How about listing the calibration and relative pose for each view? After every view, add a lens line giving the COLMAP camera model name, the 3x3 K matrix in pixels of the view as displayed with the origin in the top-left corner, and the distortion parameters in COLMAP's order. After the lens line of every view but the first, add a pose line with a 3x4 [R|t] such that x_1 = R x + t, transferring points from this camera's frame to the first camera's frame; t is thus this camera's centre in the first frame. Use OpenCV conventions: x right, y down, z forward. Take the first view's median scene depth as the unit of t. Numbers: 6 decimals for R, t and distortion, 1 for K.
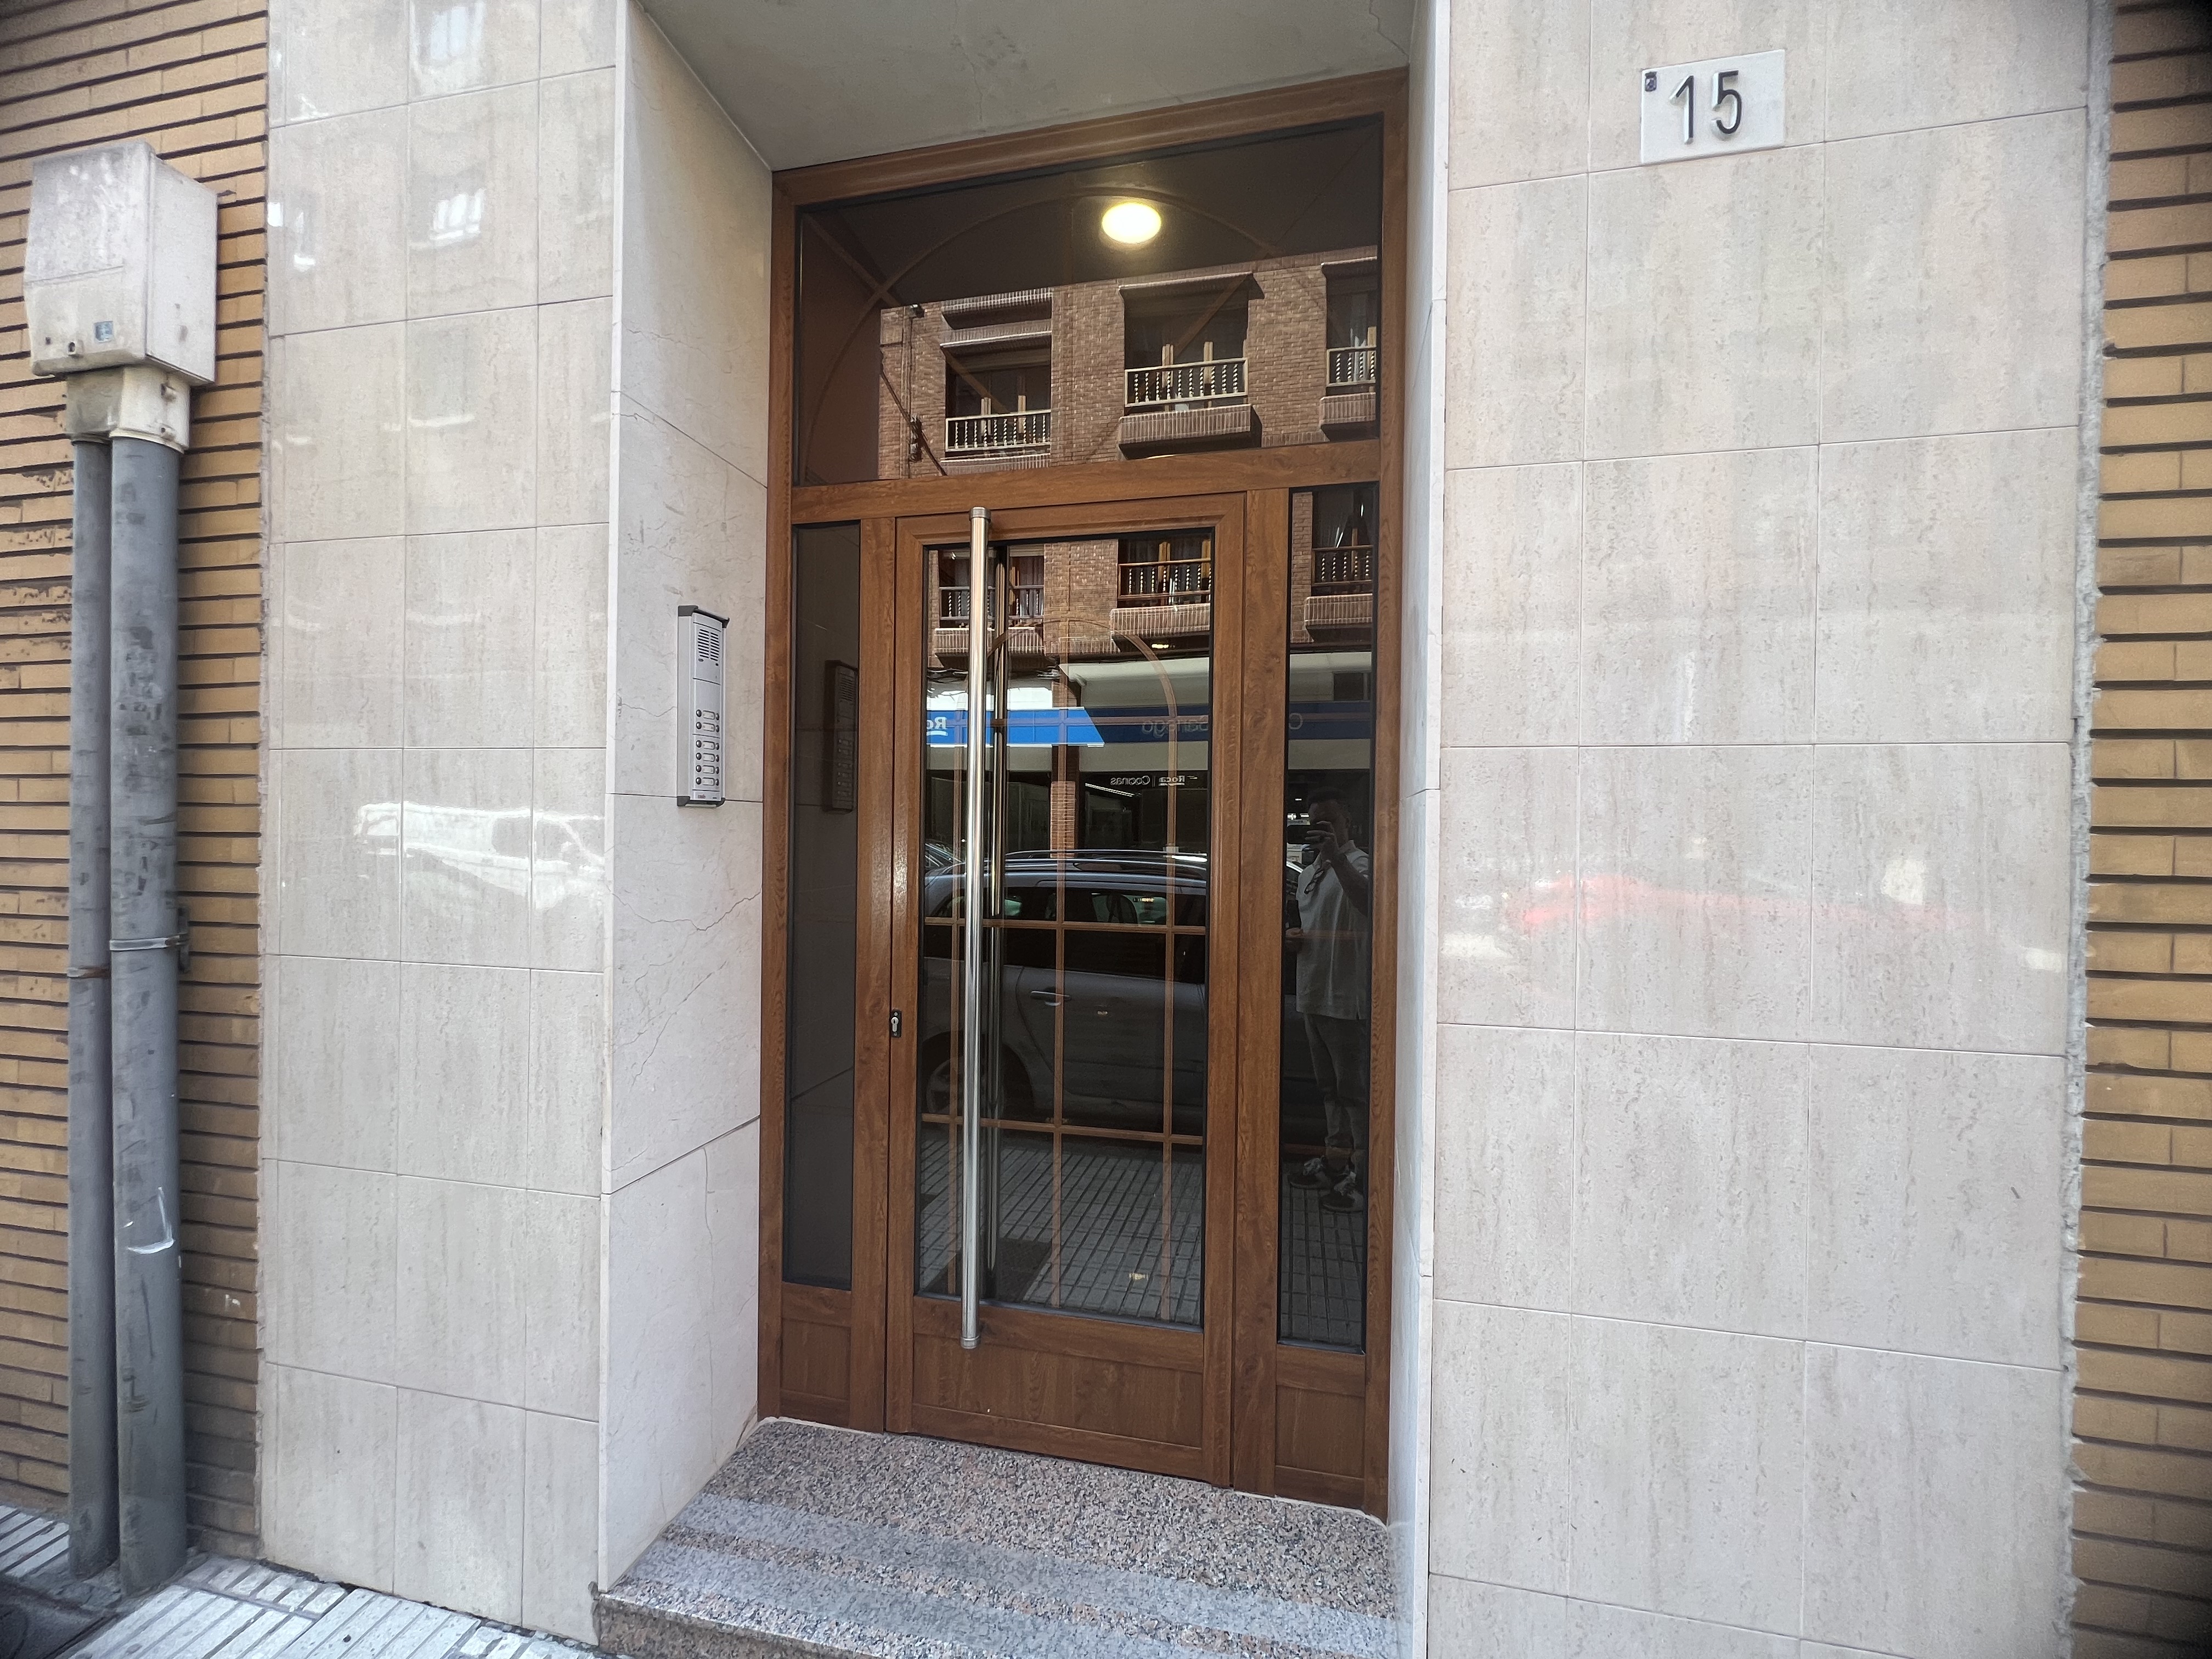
lens RADIAL K [[887.9, 0, 1097.0], [0, 887.9, 834.8], [0, 0, 1]] dist [-0.002668, 0.000286]
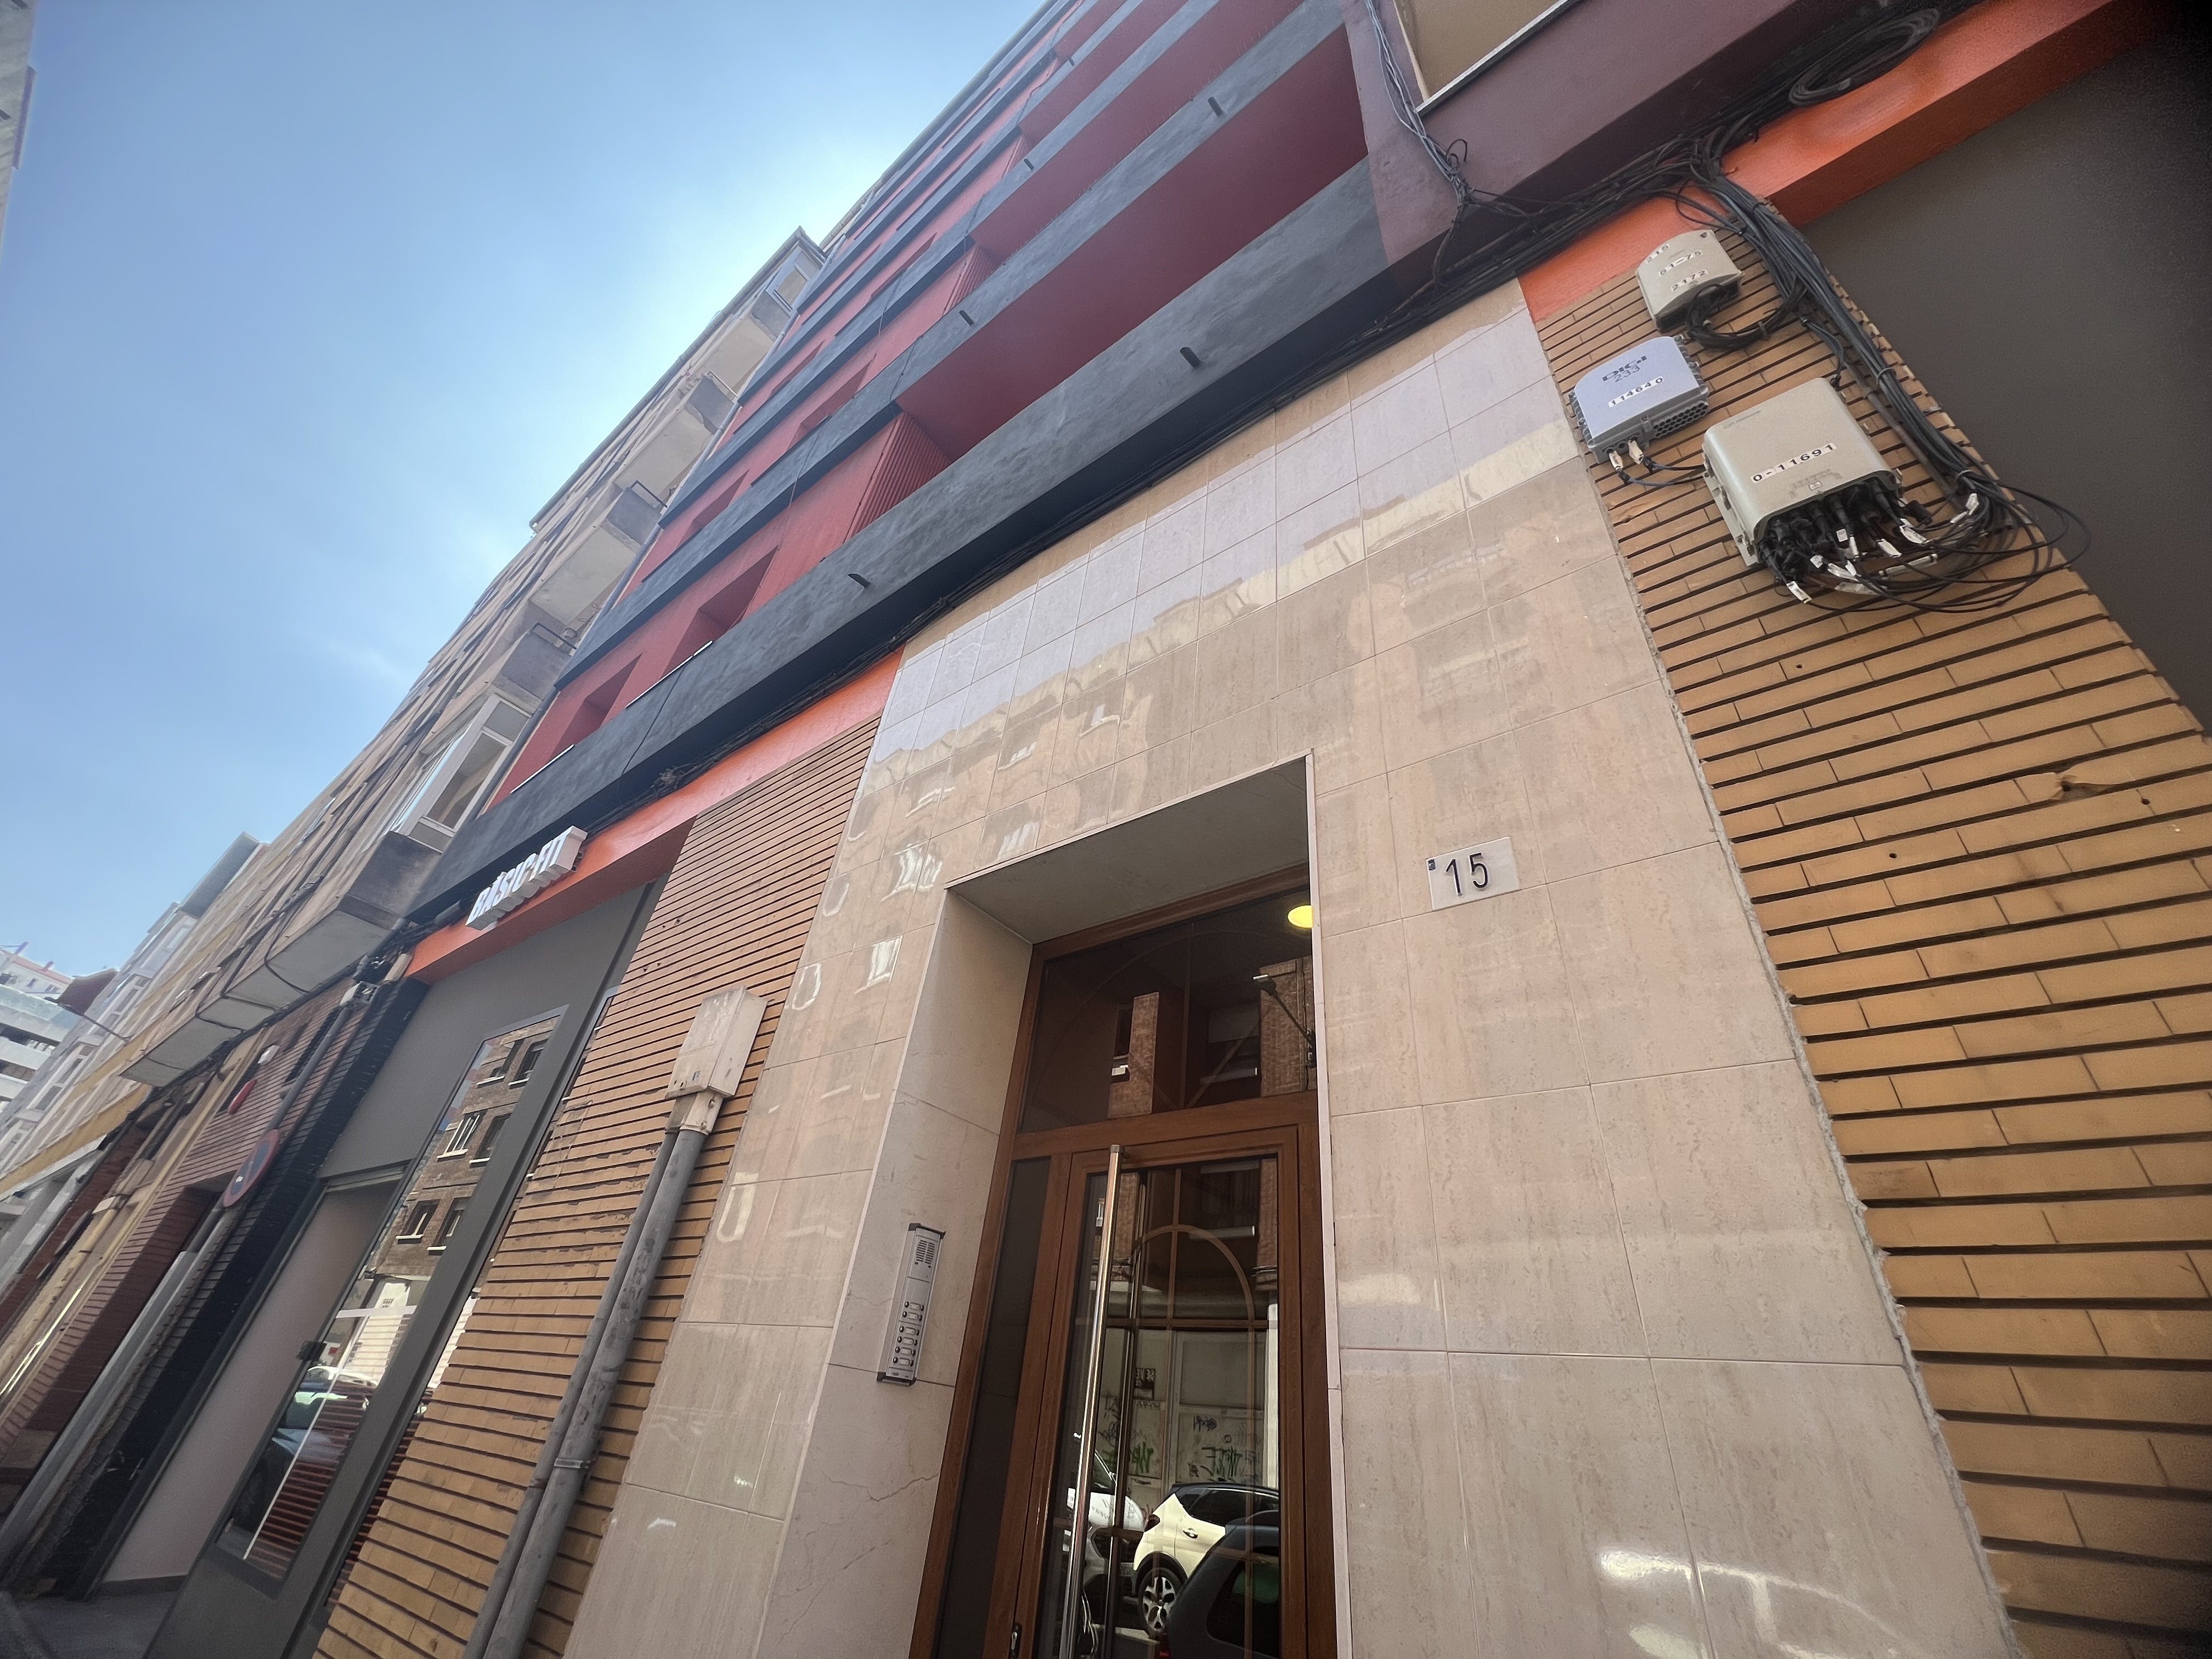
lens RADIAL K [[887.9, 0, 1112.5], [0, 887.9, 832.7], [0, 0, 1]] dist [-0.002668, 0.000286]
pose [[0.898863, -0.183571, -0.397927, 0.544150], [-0.094374, 0.805643, -0.584836, 0.051743], [0.427946, 0.563241, 0.706839, -0.272792]]
